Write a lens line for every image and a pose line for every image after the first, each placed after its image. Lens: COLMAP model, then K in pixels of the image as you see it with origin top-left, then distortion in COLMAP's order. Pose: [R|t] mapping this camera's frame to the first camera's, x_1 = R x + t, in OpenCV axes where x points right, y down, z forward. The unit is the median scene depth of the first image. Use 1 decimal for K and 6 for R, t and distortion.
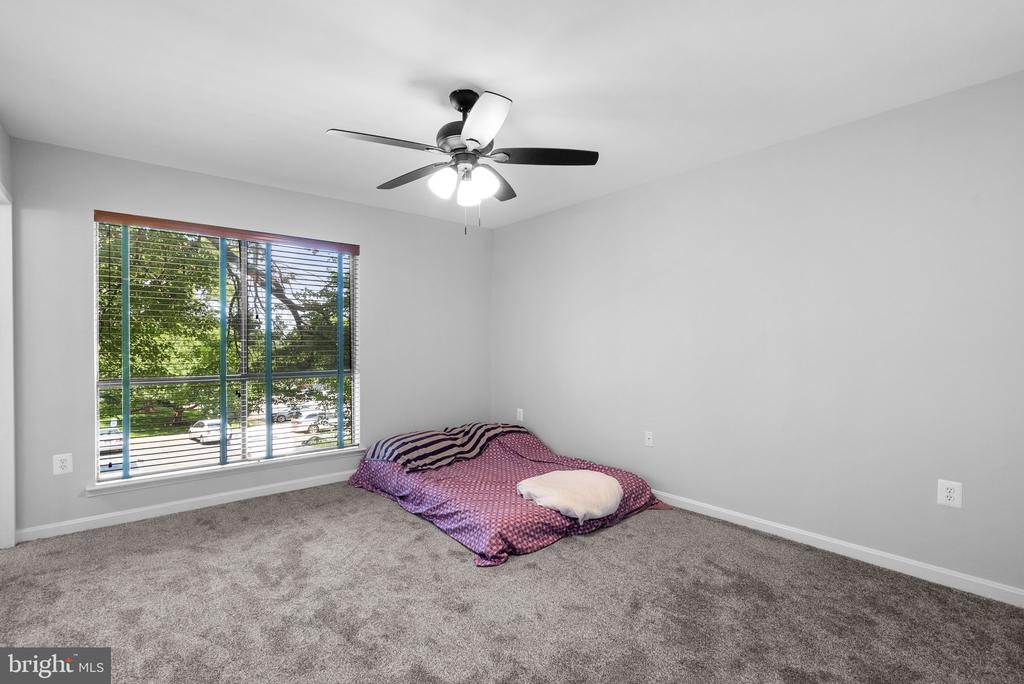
lens RADIAL K [[469.0, 0, 515.3], [0, 469.0, 340.8], [0, 0, 1]] dist [-0.001826, -0.000362]
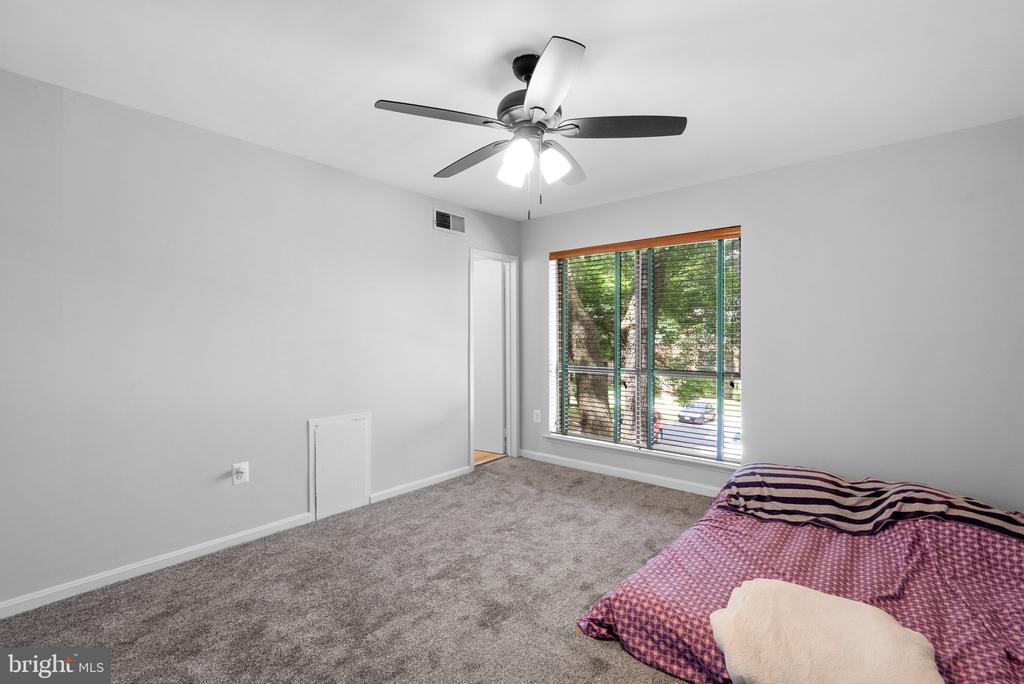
lens RADIAL K [[469.0, 0, 514.9], [0, 469.0, 340.4], [0, 0, 1]] dist [-0.001826, -0.000362]
pose [[0.167522, 0.004479, -0.985858, 0.586061], [0.001852, 0.999986, 0.004858, -0.003324], [0.985867, -0.002640, 0.167512, 0.640706]]
